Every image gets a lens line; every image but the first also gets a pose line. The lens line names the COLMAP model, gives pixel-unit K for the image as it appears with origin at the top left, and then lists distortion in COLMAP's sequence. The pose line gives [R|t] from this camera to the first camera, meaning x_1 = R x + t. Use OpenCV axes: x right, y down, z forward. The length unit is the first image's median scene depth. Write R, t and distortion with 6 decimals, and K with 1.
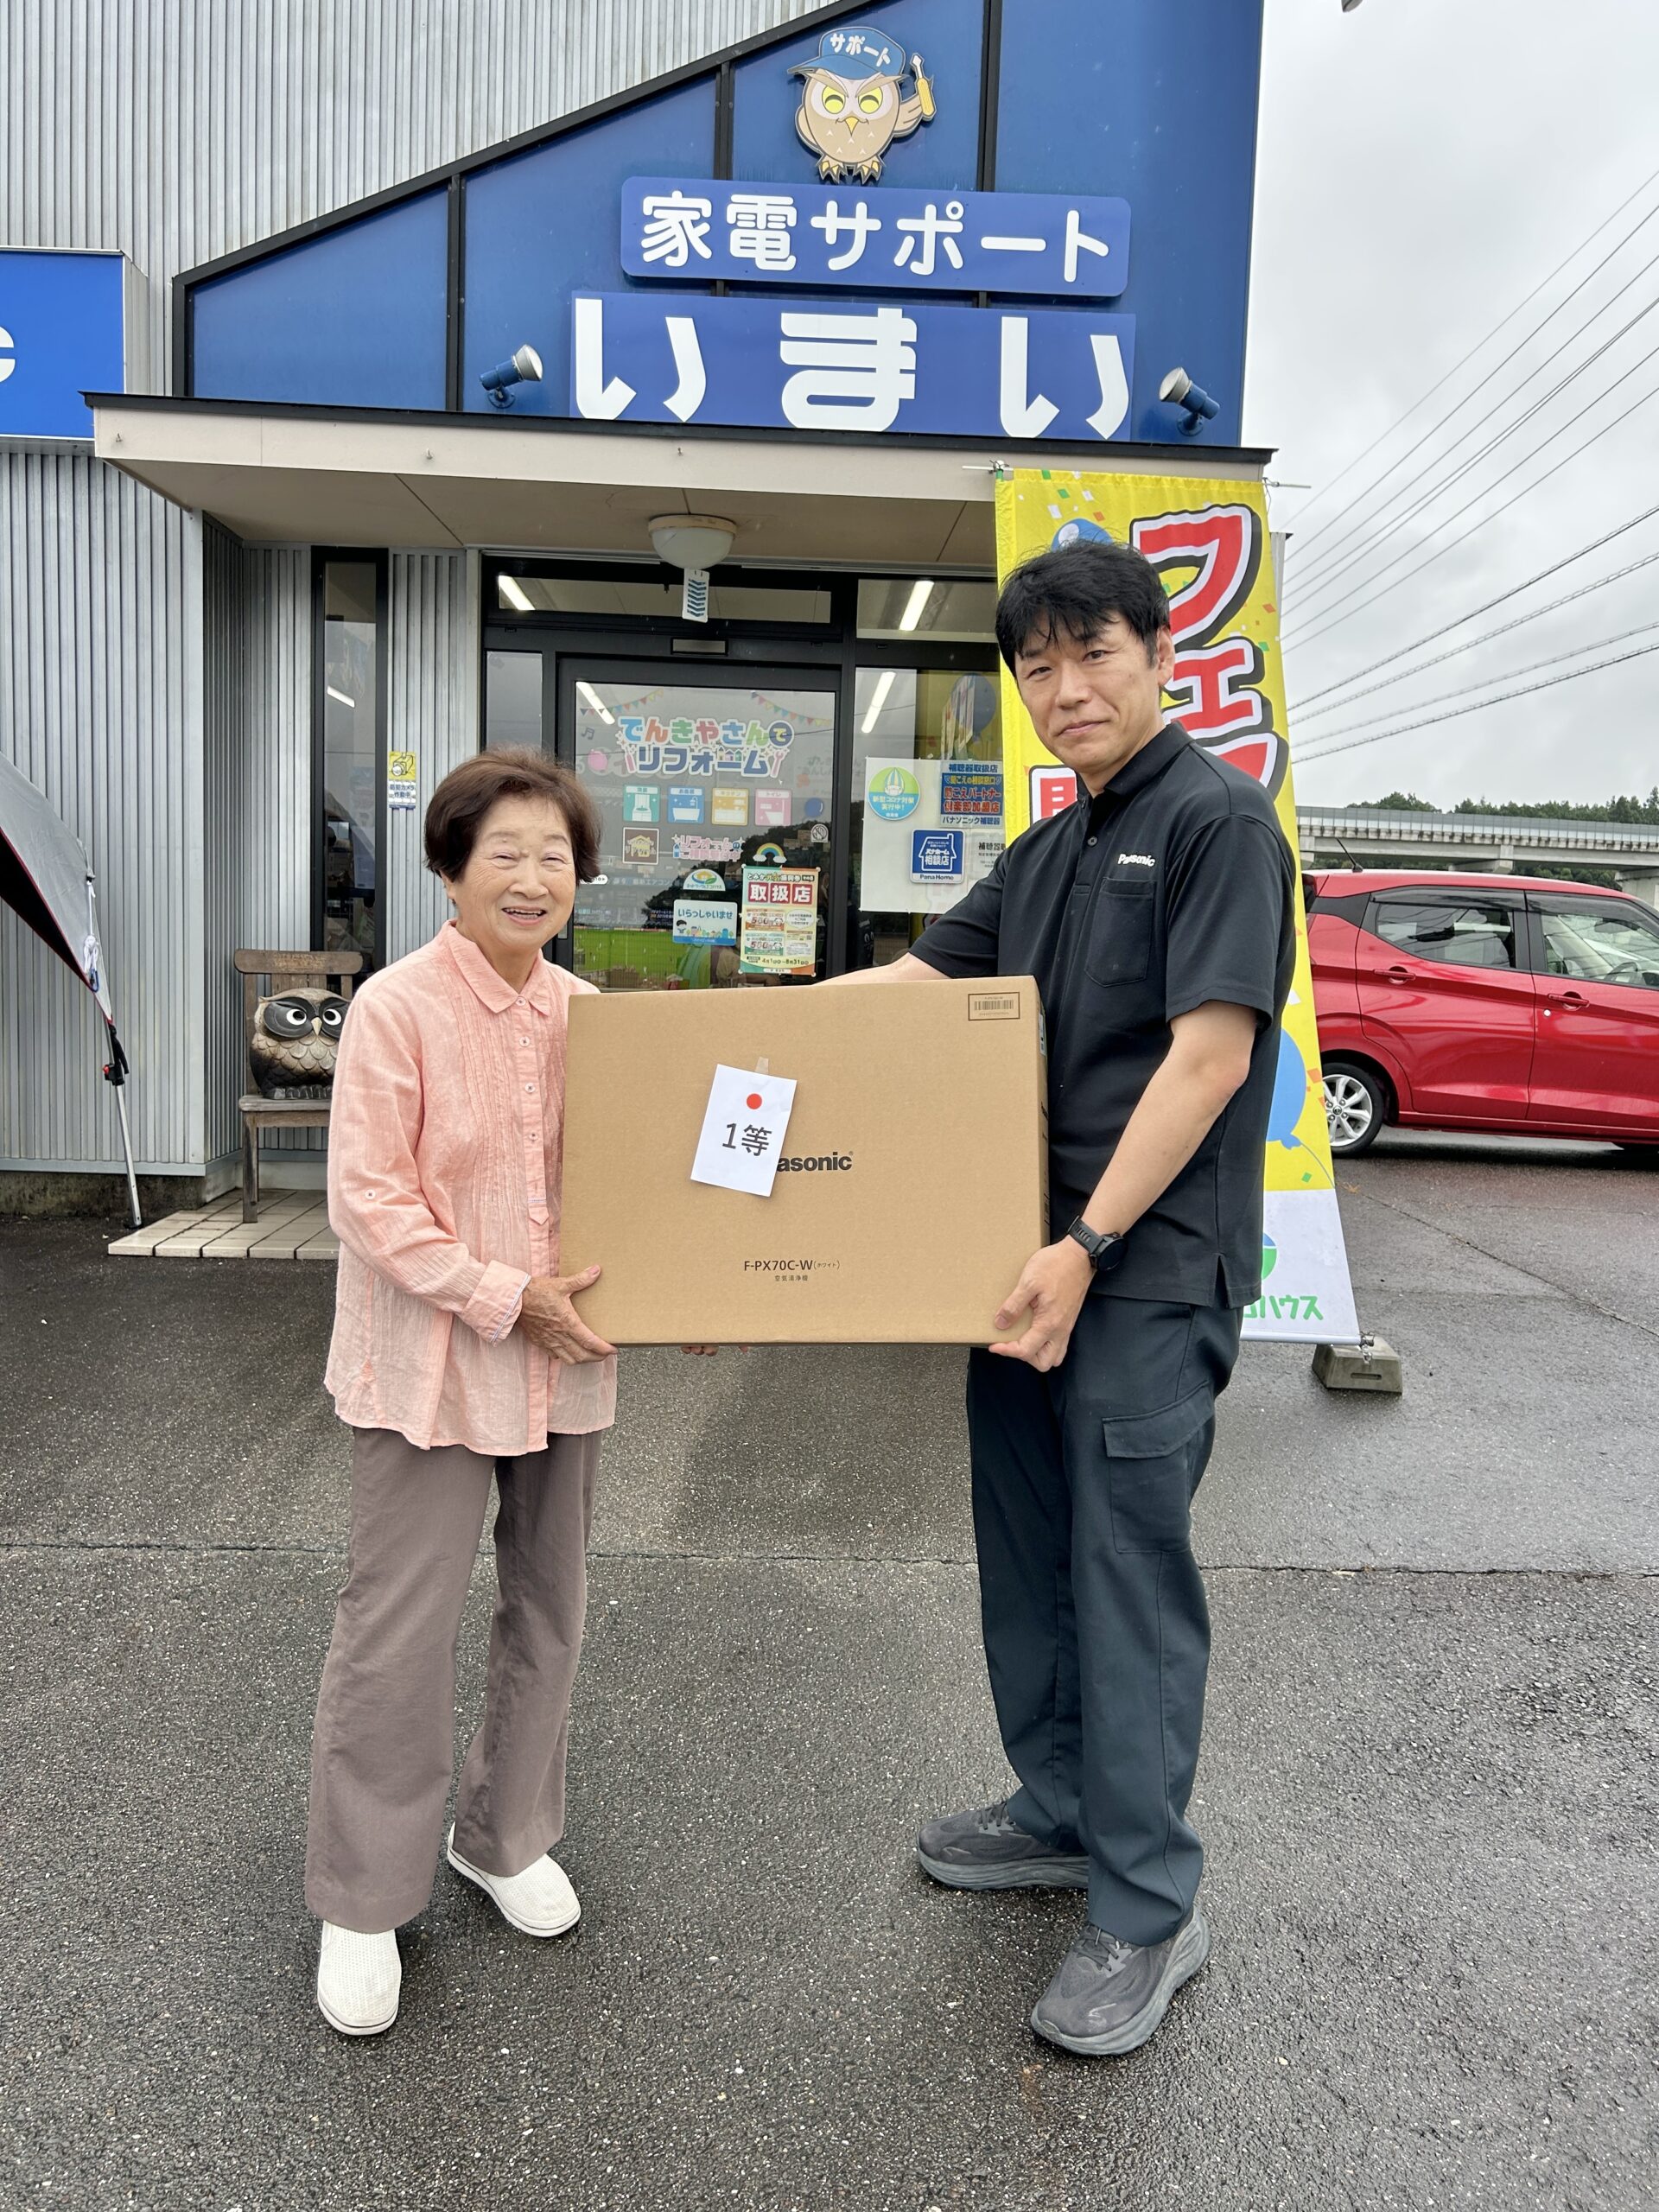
lens RADIAL K [[1642.4, 0, 805.7], [0, 1642.4, 1086.3], [0, 0, 1]] dist [0.065569, -0.076614]
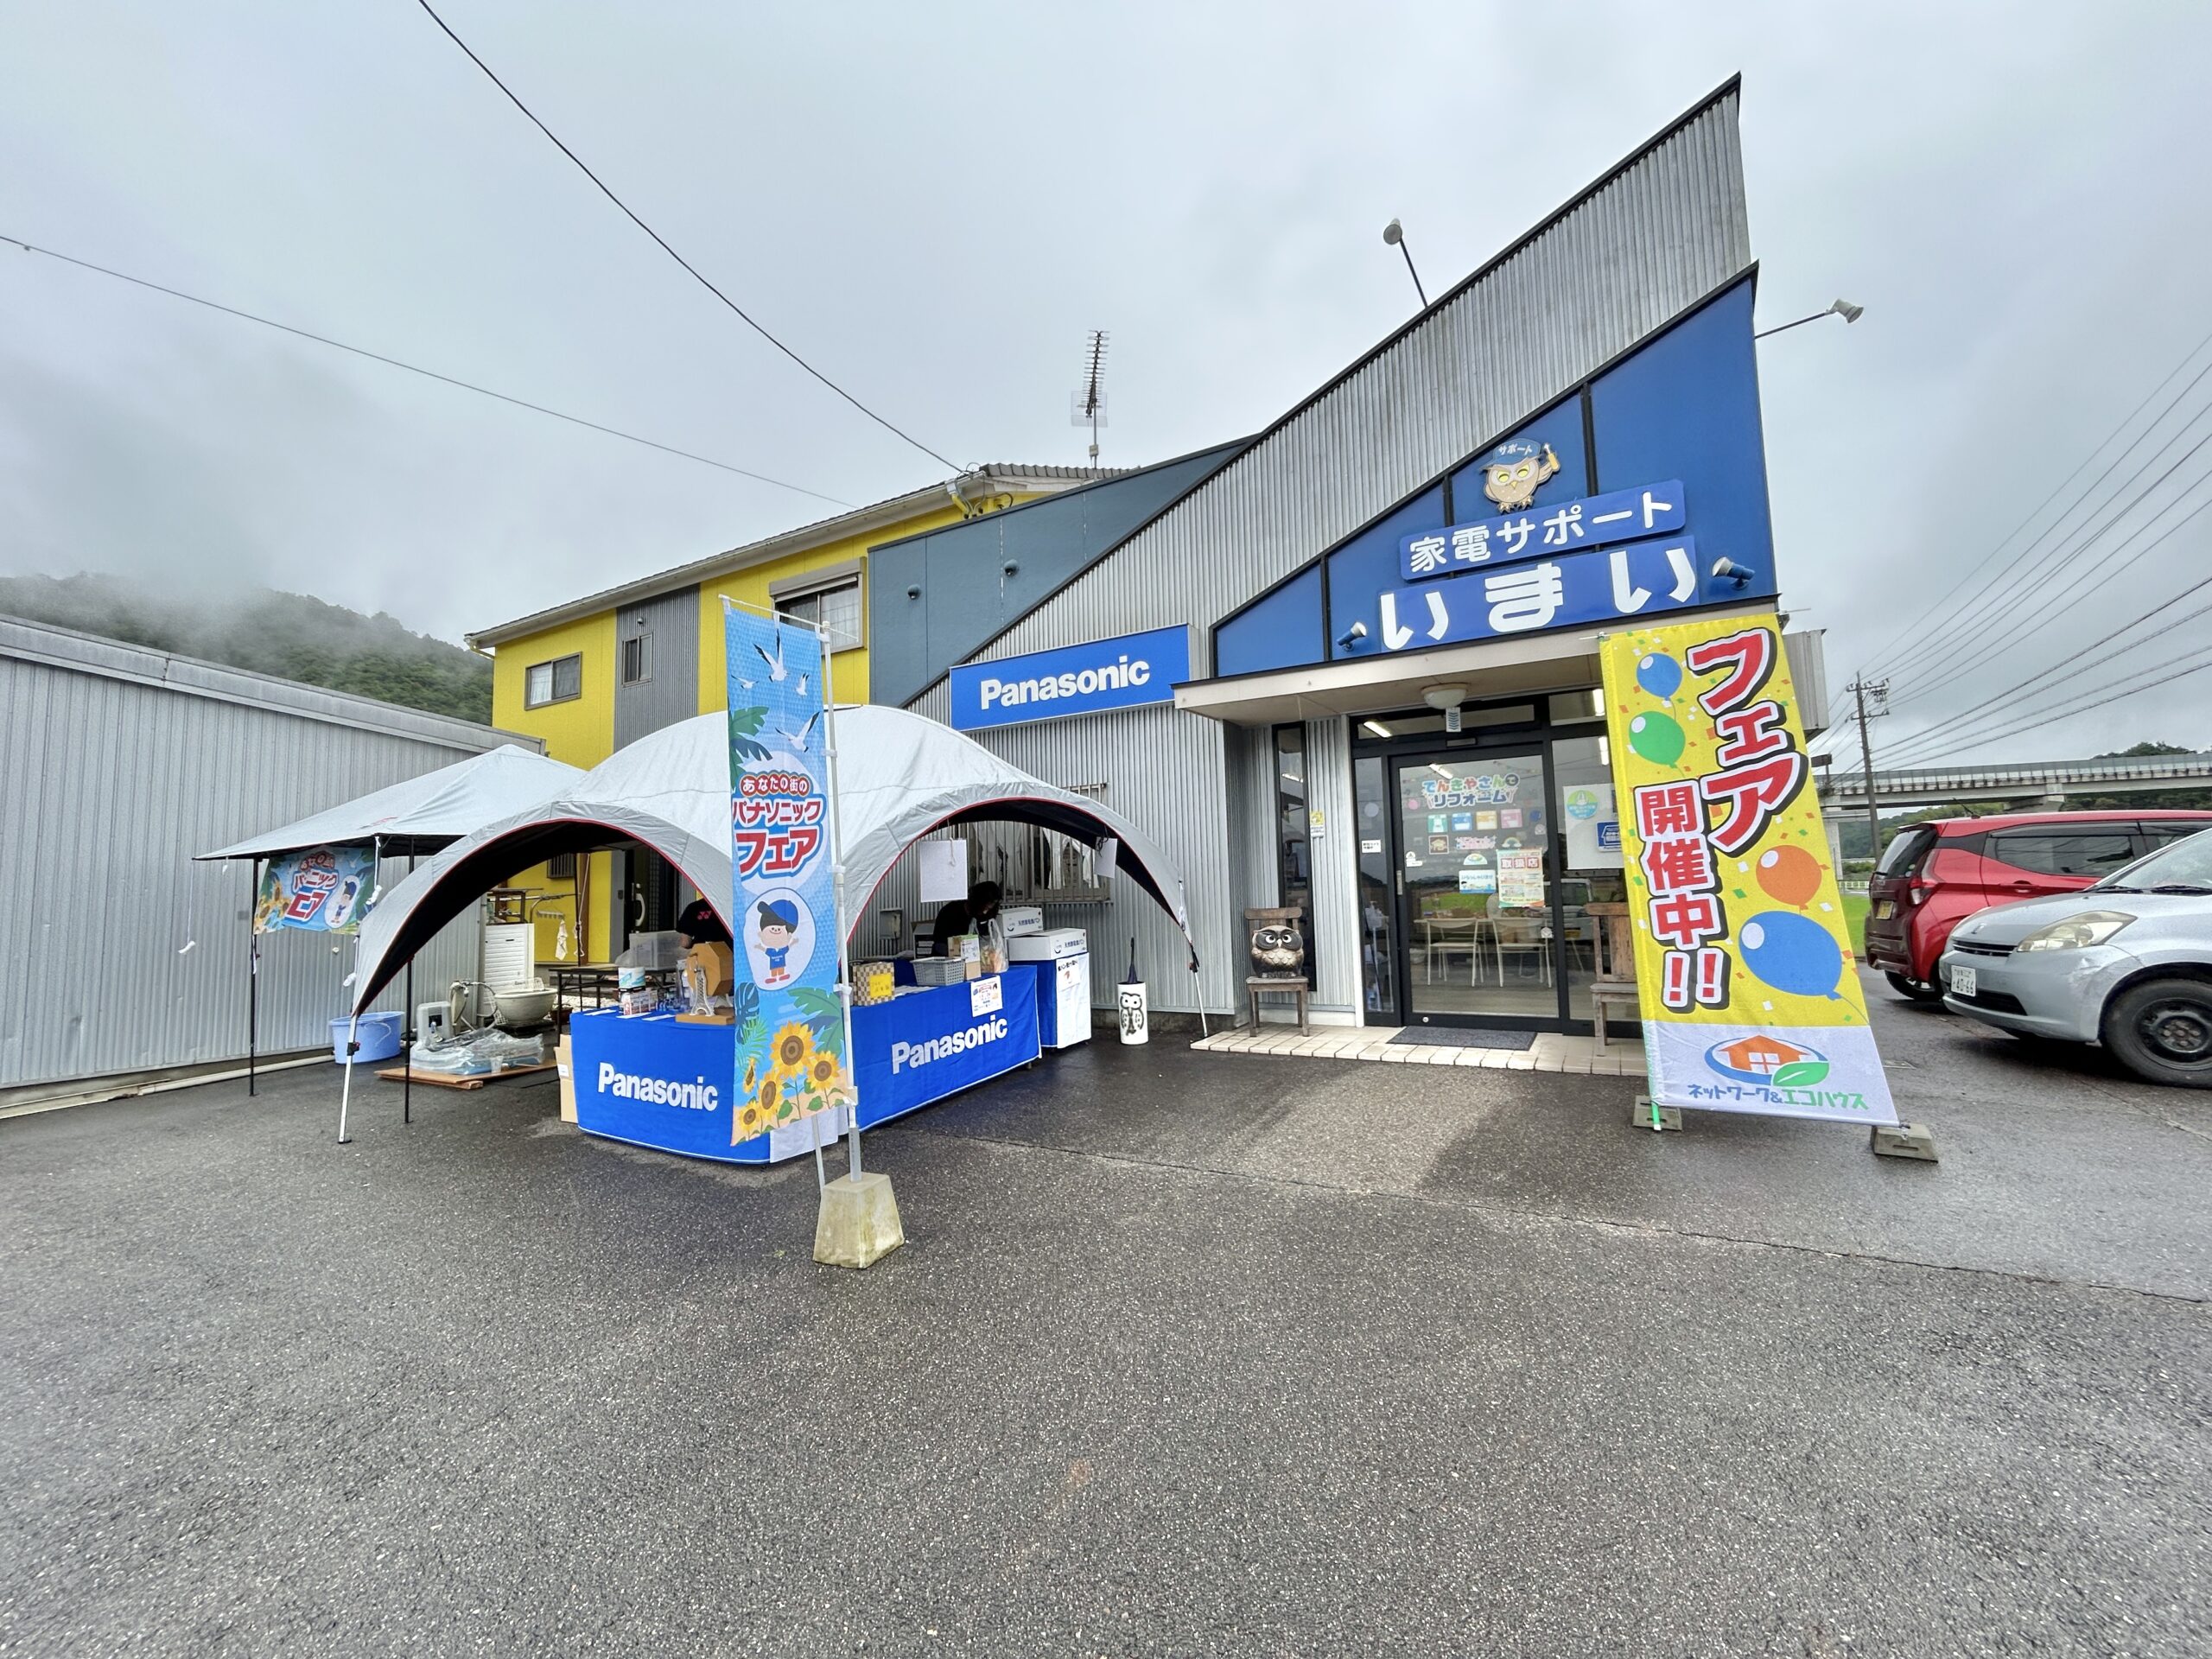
lens RADIAL K [[898.3, 0, 1111.5], [0, 898.3, 822.7], [0, 0, 1]] dist [0.000415, 0.000454]
pose [[0.858374, -0.097039, -0.503763, 0.116794], [0.009144, 0.984686, -0.174098, 0.010604], [0.512942, 0.144834, 0.846117, -0.112306]]
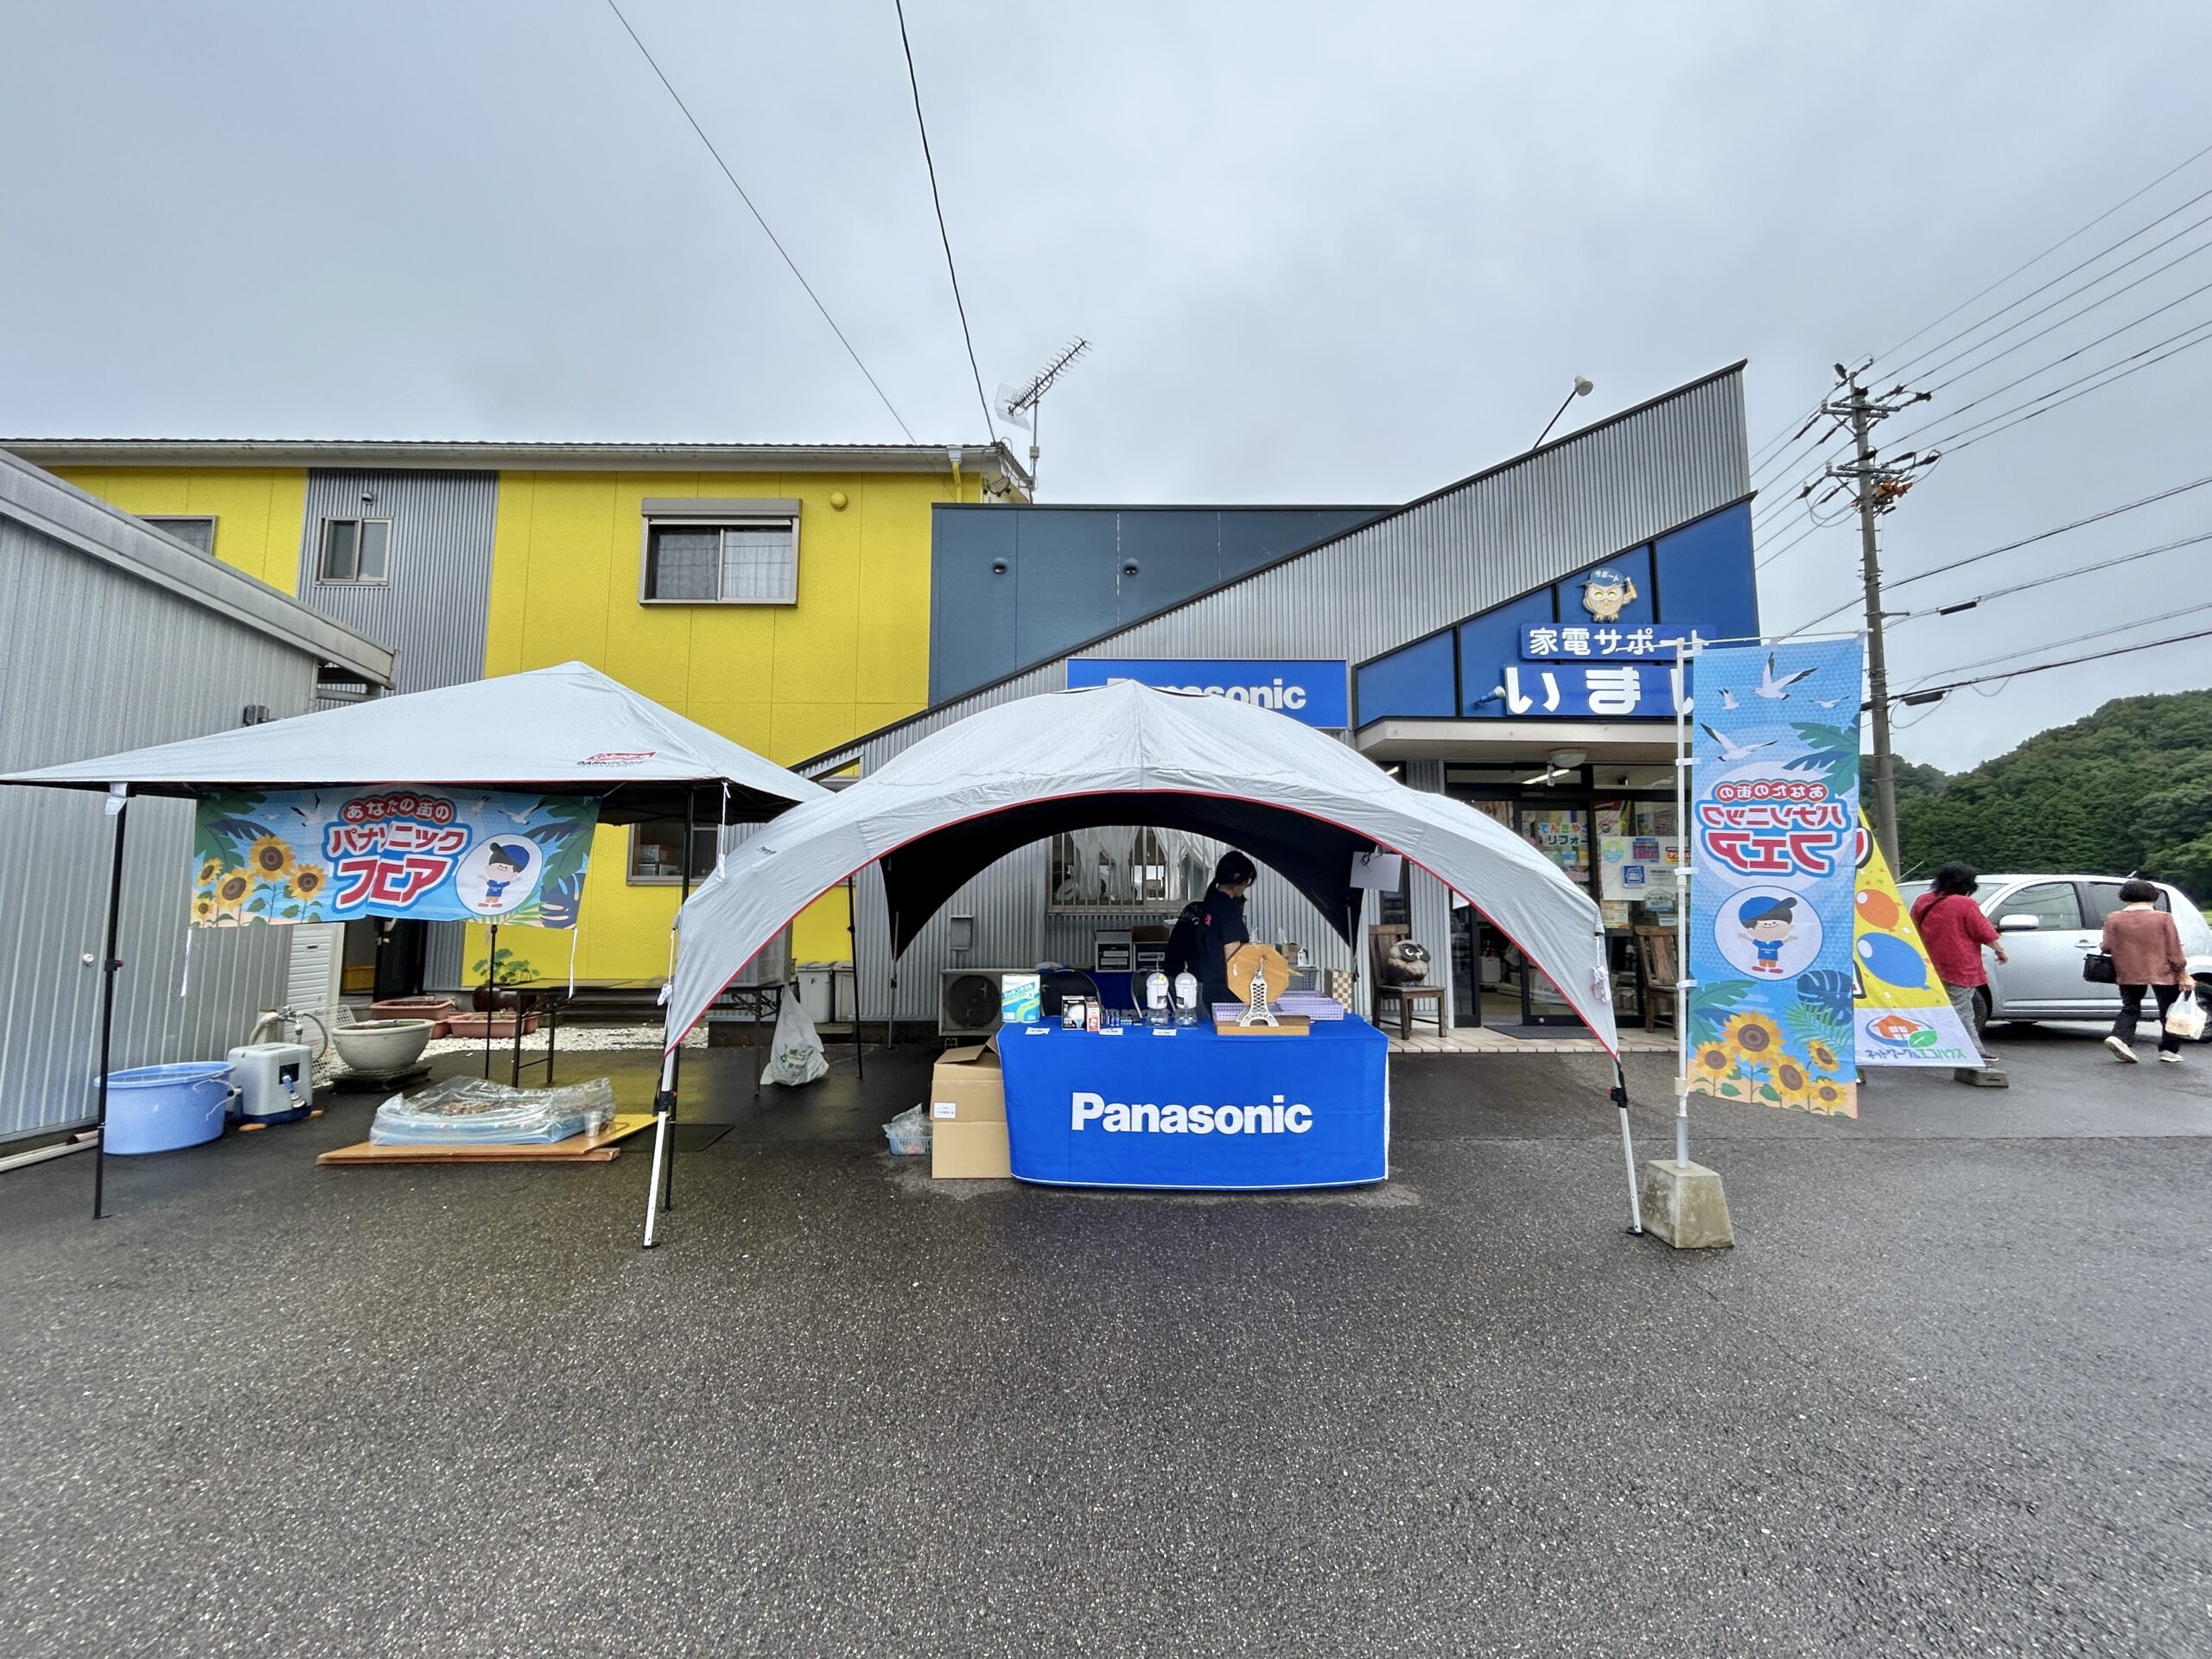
lens RADIAL K [[898.3, 0, 1111.5], [0, 898.3, 822.7], [0, 0, 1]] dist [0.000415, 0.000454]
pose [[0.999537, -0.029947, -0.005426, -0.751291], [0.028354, 0.981072, -0.191557, 0.011579], [0.011060, 0.191315, 0.981466, -0.329717]]
